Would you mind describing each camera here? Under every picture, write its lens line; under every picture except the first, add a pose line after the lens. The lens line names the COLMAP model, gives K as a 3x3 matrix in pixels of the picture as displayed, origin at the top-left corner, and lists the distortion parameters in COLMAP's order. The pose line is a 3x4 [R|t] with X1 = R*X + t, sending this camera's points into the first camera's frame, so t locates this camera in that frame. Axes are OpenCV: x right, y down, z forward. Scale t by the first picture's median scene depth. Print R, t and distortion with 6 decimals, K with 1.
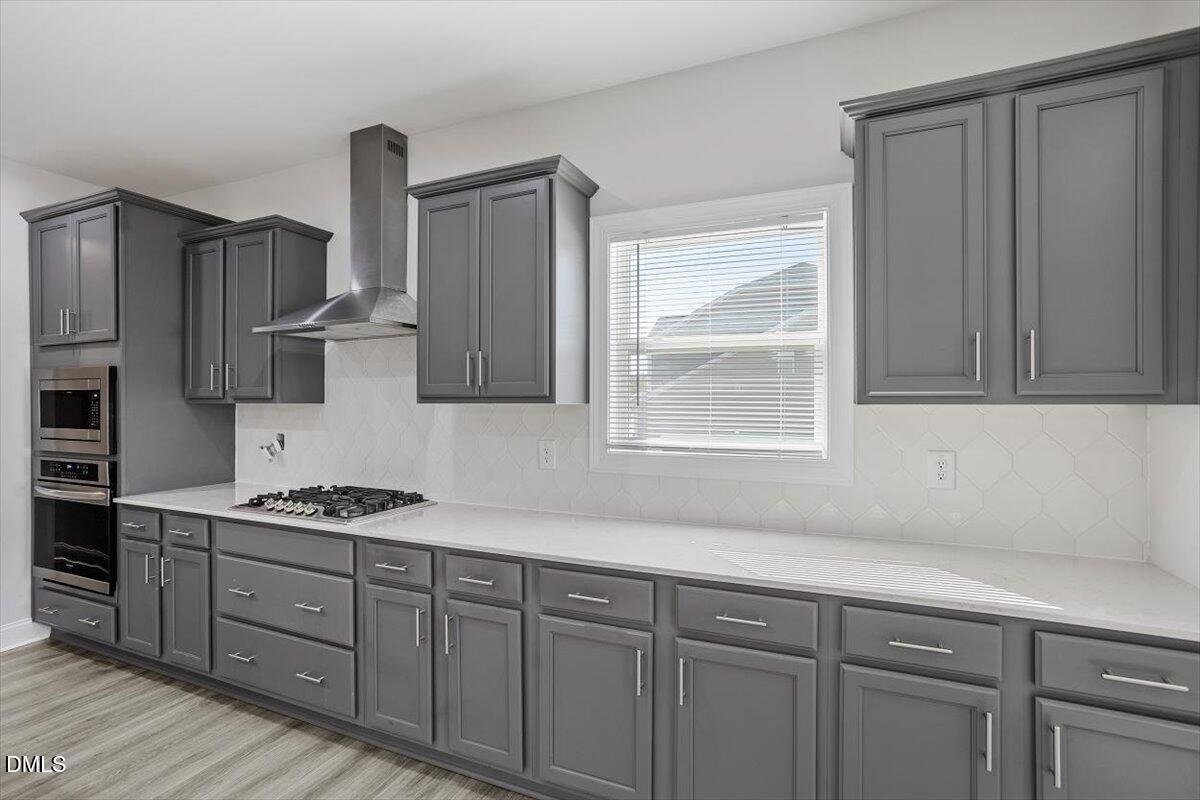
lens RADIAL K [[587.9, 0, 608.6], [0, 587.9, 399.9], [0, 0, 1]] dist [-0.037502, 0.023442]
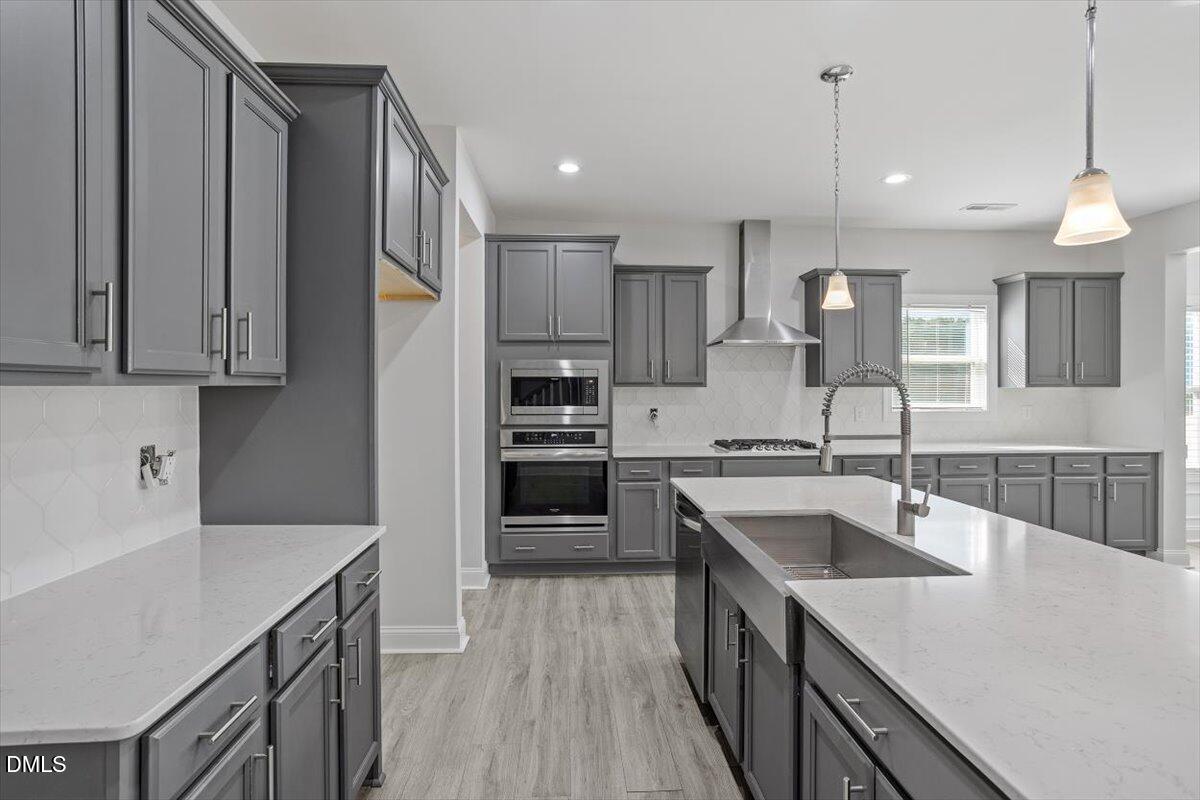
lens RADIAL K [[592.1, 0, 607.2], [0, 592.1, 387.9], [0, 0, 1]] dist [-0.024552, 0.014510]
pose [[0.875627, 0.000287, 0.482988, -1.540097], [-0.002043, 0.999993, 0.003108, 0.003438], [-0.482984, -0.003708, 0.875621, -0.248309]]
